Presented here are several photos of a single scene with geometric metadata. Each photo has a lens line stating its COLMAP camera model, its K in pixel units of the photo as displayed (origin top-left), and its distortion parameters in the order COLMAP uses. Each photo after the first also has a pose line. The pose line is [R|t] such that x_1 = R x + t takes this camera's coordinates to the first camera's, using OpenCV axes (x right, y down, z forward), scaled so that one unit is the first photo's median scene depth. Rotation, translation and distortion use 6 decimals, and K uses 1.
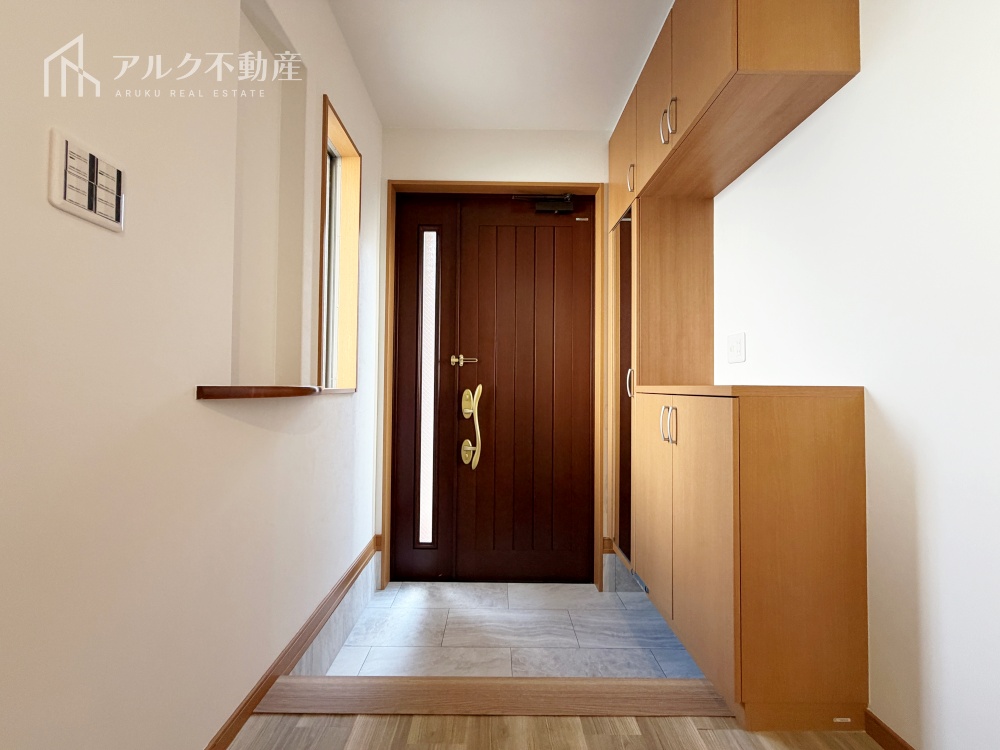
lens RADIAL K [[398.0, 0, 499.8], [0, 398.0, 376.4], [0, 0, 1]] dist [-0.000677, 0.000535]
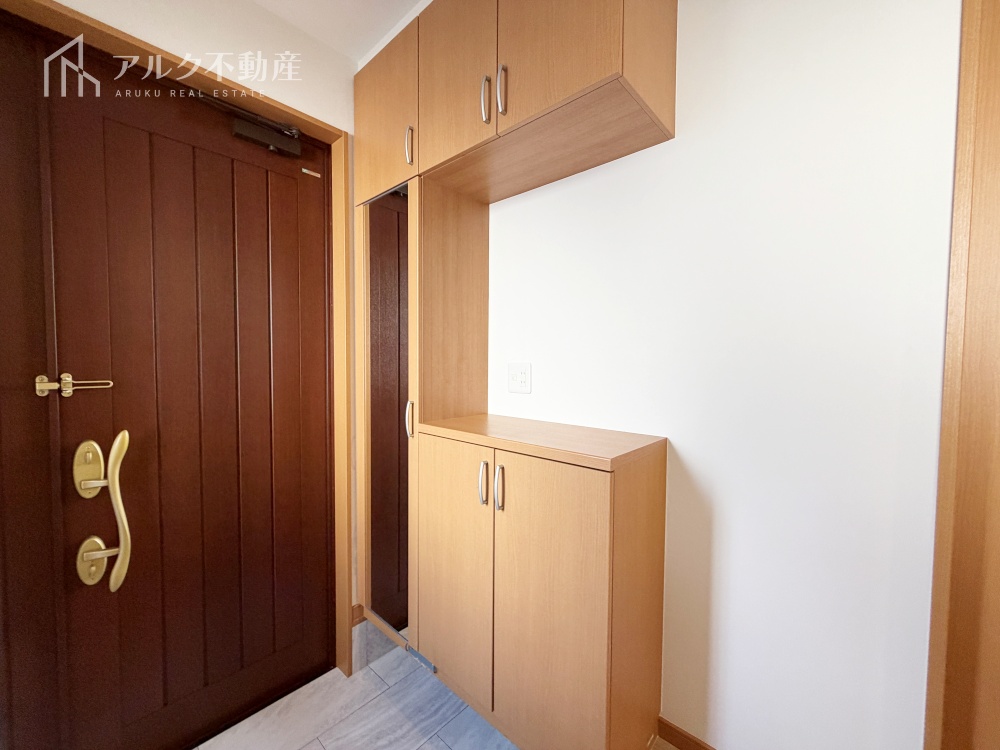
lens RADIAL K [[398.0, 0, 497.0], [0, 398.0, 376.1], [0, 0, 1]] dist [-0.000677, 0.000535]
pose [[0.684826, -0.032988, 0.727960, -0.096089], [-0.019934, 0.997753, 0.063966, -0.099571], [-0.728434, -0.058317, 0.682629, 0.292340]]
